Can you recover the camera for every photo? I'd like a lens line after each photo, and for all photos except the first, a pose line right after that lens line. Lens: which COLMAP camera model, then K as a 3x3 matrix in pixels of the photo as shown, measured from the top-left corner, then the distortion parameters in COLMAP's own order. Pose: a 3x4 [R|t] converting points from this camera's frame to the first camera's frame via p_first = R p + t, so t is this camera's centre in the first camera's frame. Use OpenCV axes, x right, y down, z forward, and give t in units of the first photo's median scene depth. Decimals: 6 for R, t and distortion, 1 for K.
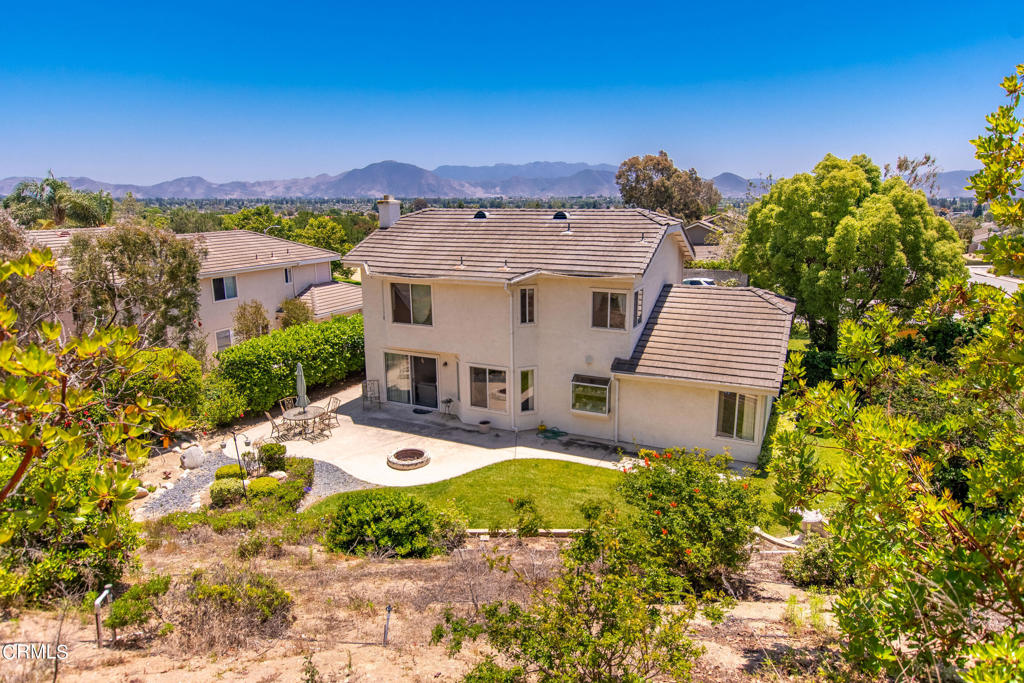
lens RADIAL K [[634.2, 0, 506.6], [0, 634.2, 312.9], [0, 0, 1]] dist [0.000997, -0.000446]
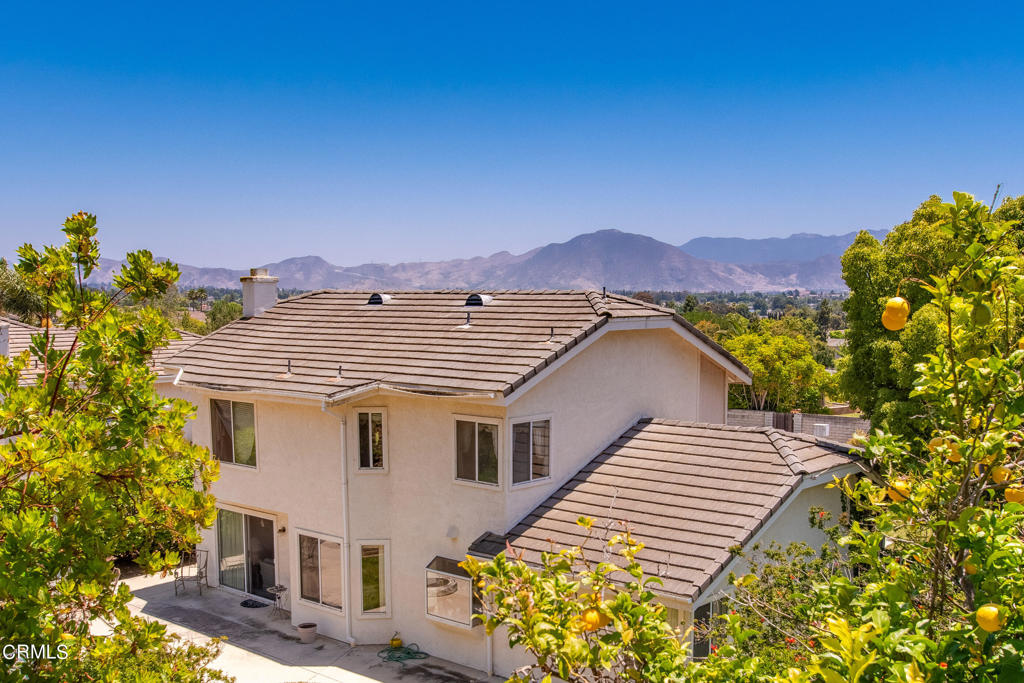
lens RADIAL K [[1101.4, 0, 512.6], [0, 1101.4, 347.1], [0, 0, 1]] dist [-0.080971, 0.000000]
pose [[0.964597, 0.021278, -0.262870, 0.437929], [-0.054904, 0.991103, -0.121246, 0.020866], [0.257951, 0.131386, 0.957183, -0.010677]]
